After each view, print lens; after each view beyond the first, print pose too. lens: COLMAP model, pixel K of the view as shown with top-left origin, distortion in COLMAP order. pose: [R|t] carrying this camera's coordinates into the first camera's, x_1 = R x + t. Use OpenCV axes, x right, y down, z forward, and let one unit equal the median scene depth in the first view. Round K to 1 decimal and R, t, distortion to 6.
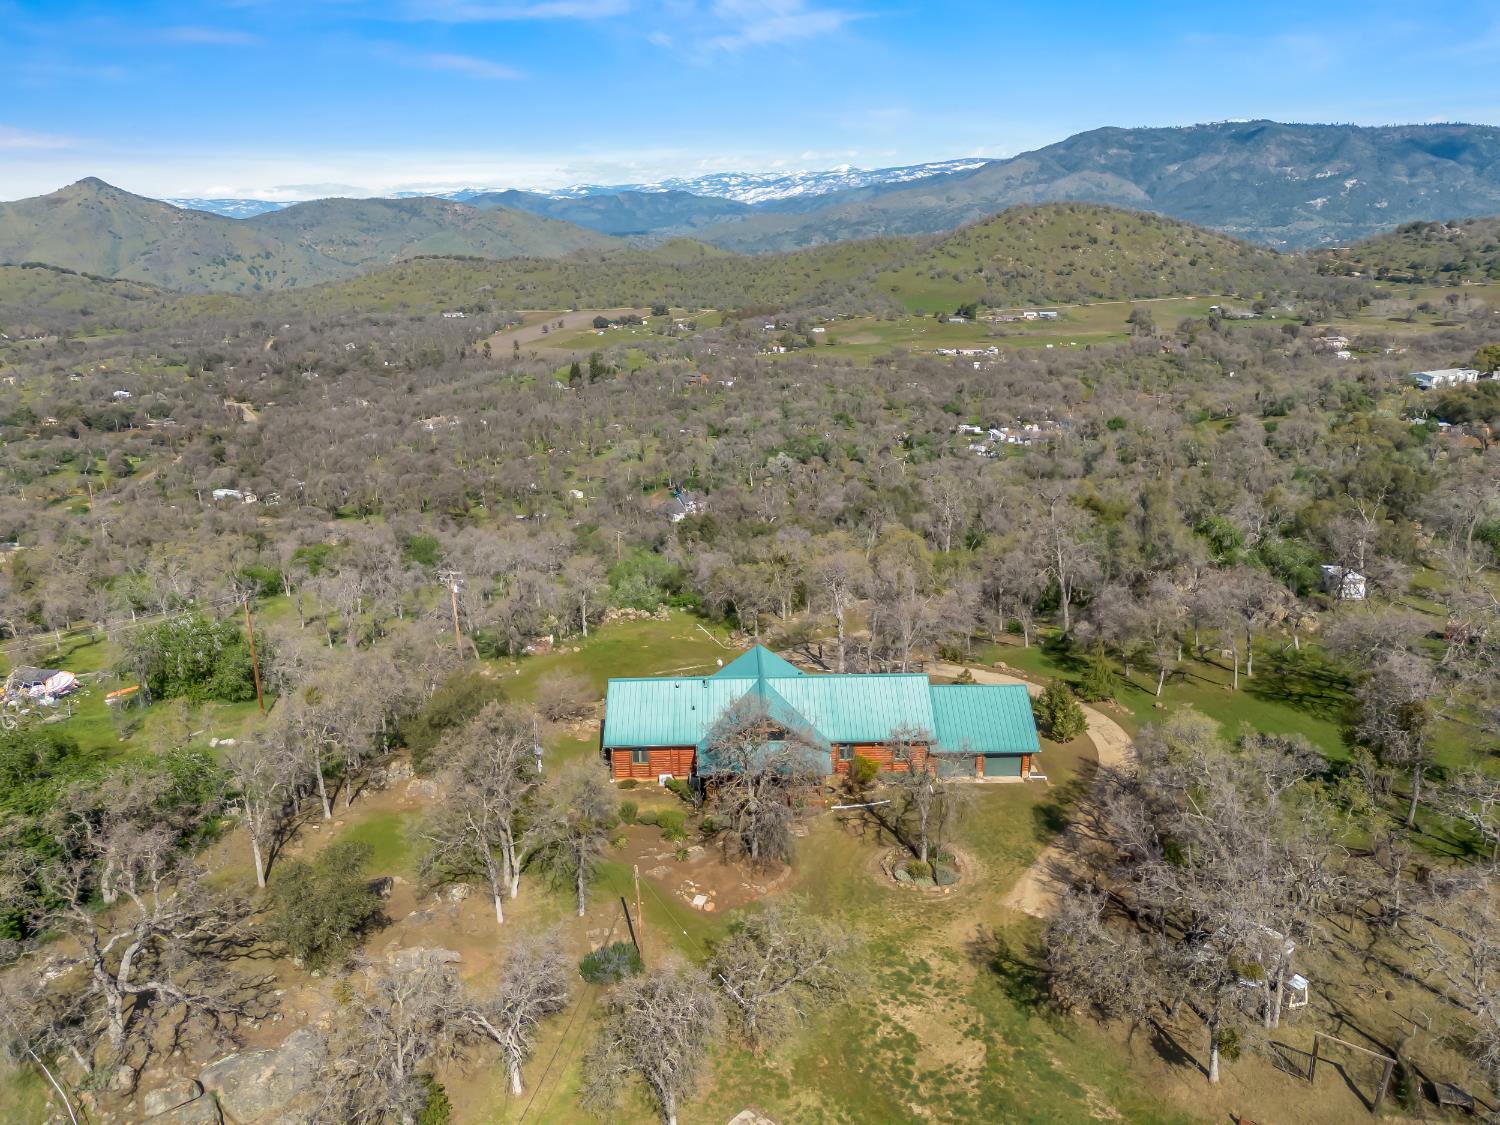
lens RADIAL K [[1034.2, 0, 746.0], [0, 1034.2, 570.1], [0, 0, 1]] dist [0.058000, -0.048626]
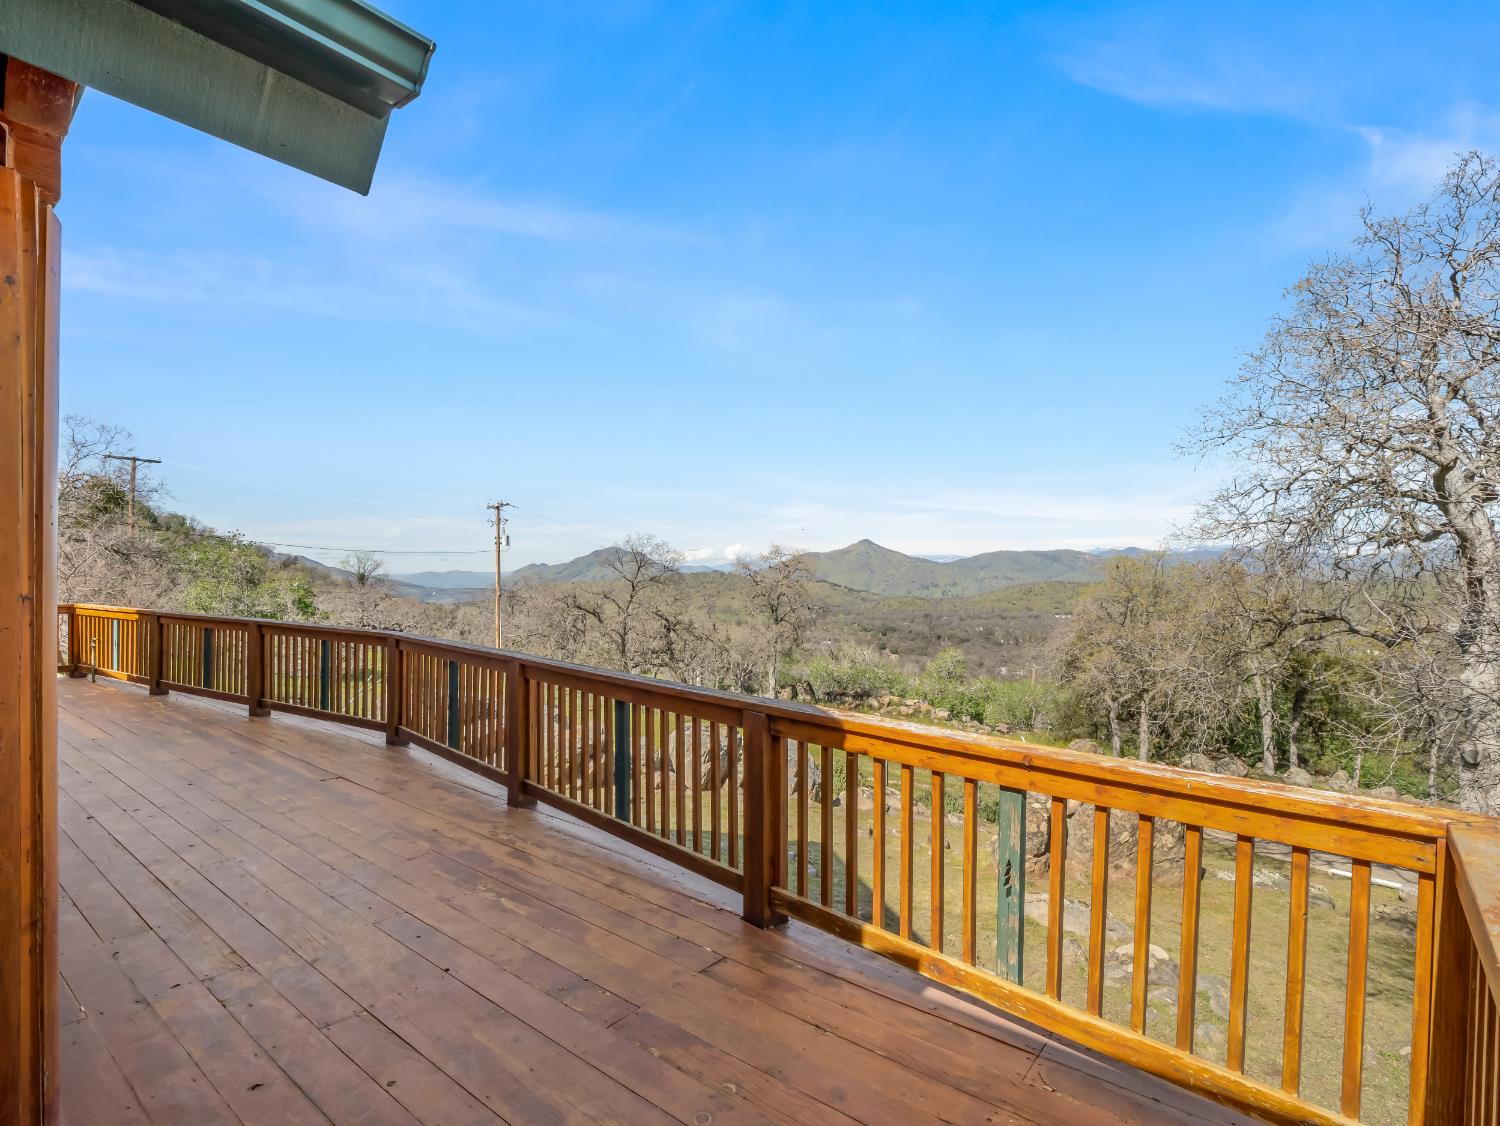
lens RADIAL K [[727.4, 0, 756.5], [0, 727.4, 574.2], [0, 0, 1]] dist [-0.007211, -0.005021]
pose [[0.773213, 0.015168, -0.633965, 0.013105], [-0.211583, 0.948598, -0.235361, 0.019224], [0.597808, 0.316120, 0.736678, 0.157856]]
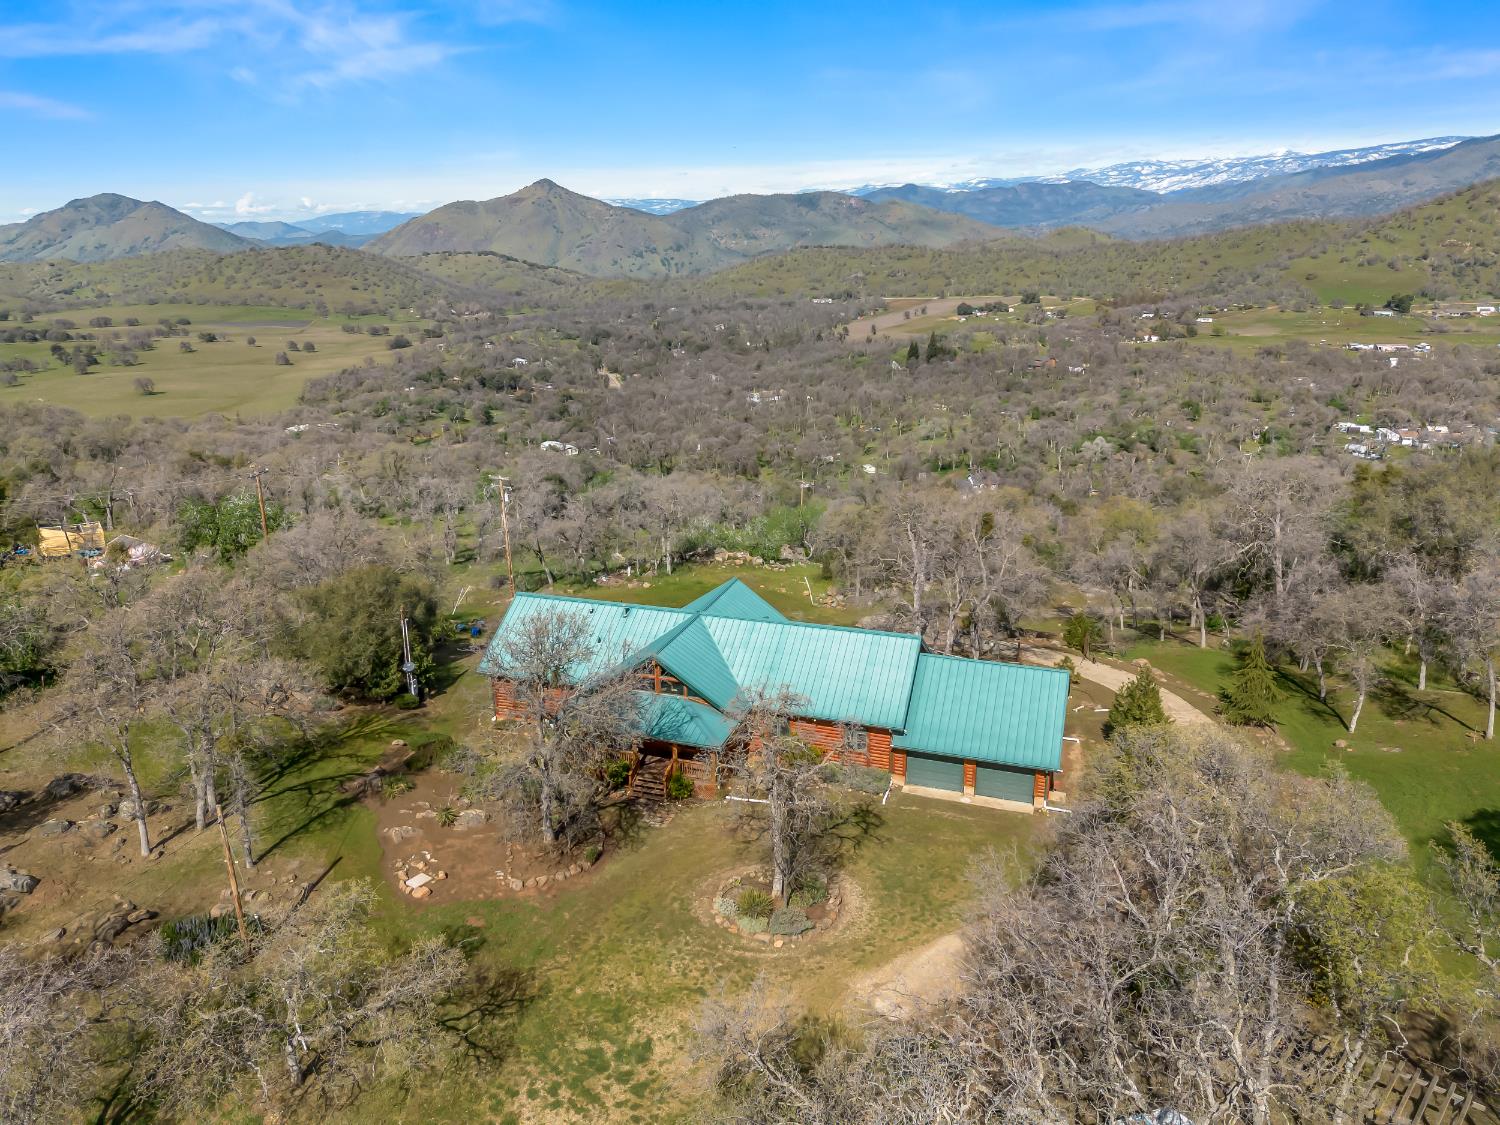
lens RADIAL K [[1034.2, 0, 758.4], [0, 1034.2, 569.6], [0, 0, 1]] dist [0.058000, -0.048626]
pose [[0.940899, 0.103738, -0.322408, 0.042618], [-0.102365, 0.994520, 0.021261, 0.007545], [0.322846, 0.012999, 0.946362, 0.044532]]
